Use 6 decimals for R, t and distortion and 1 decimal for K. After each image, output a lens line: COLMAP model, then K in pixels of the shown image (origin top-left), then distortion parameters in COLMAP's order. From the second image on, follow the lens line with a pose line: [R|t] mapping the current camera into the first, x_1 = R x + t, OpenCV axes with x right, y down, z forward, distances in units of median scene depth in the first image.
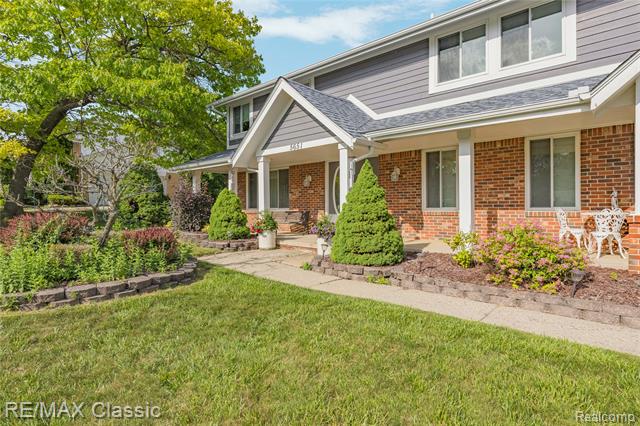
lens RADIAL K [[361.7, 0, 319.7], [0, 361.7, 212.3], [0, 0, 1]] dist [0.007682, 0.001197]
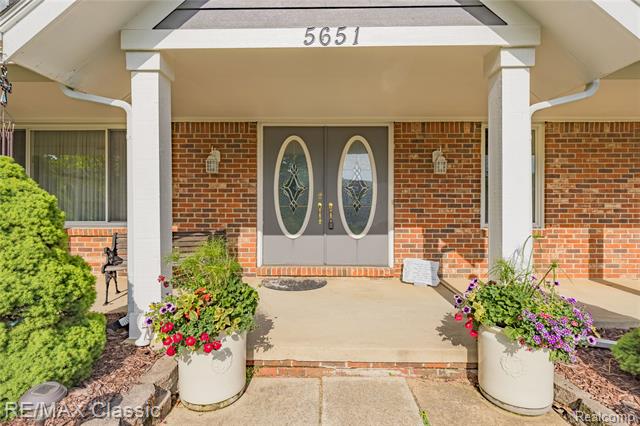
lens RADIAL K [[323.1, 0, 320.7], [0, 323.1, 209.3], [0, 0, 1]] dist [-0.003164, -0.000537]
pose [[0.746484, 0.002398, 0.665399, -0.250384], [0.001931, 0.999981, -0.005769, -0.032516], [-0.665401, 0.005591, 0.746466, 0.790205]]
